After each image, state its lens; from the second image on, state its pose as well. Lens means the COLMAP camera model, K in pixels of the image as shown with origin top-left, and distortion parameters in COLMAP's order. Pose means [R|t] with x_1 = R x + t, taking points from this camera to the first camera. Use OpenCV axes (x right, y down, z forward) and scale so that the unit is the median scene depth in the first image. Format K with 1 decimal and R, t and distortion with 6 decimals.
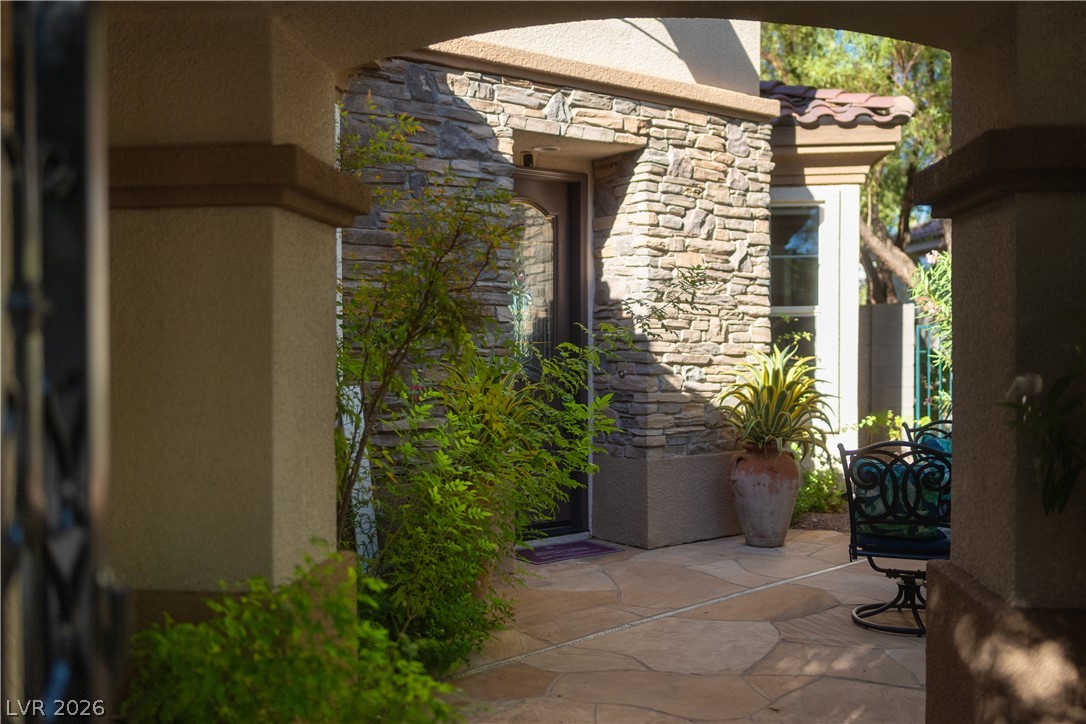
lens RADIAL K [[1111.4, 0, 540.7], [0, 1111.4, 360.6], [0, 0, 1]] dist [-0.014305, 0.000000]
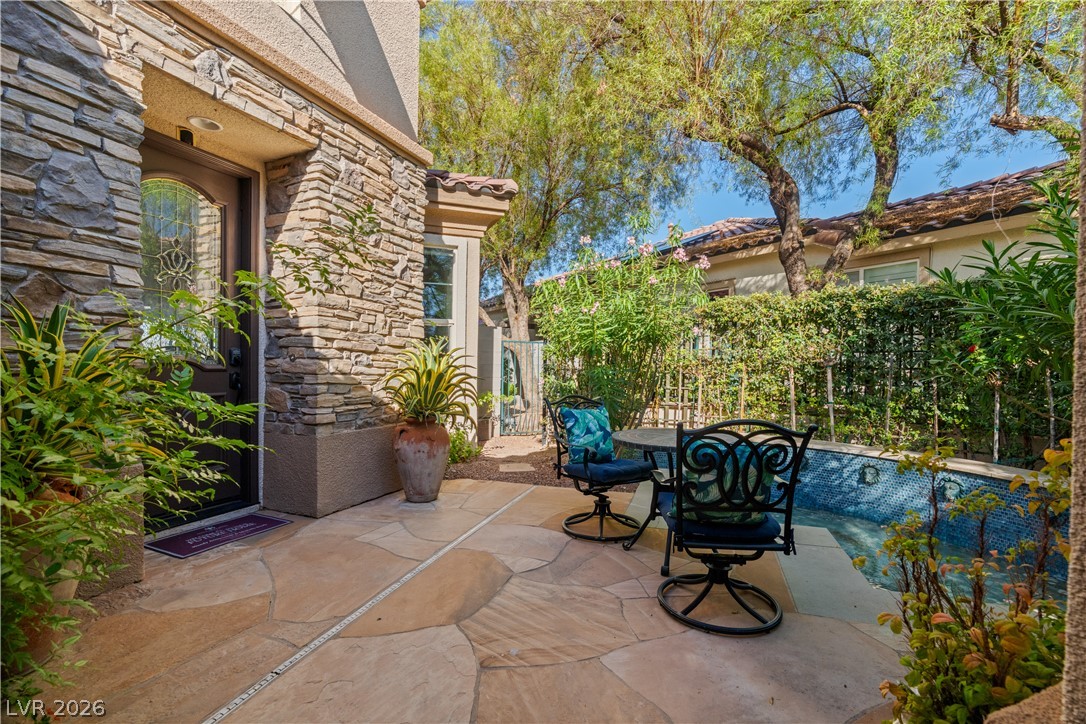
lens RADIAL K [[489.1, 0, 543.6], [0, 489.1, 371.5], [0, 0, 1]] dist [-0.003994, 0.000665]
pose [[0.876981, 0.007513, 0.480466, 0.059004], [-0.005212, 0.999968, -0.006124, 0.026978], [-0.480496, 0.002867, 0.876992, 0.463053]]
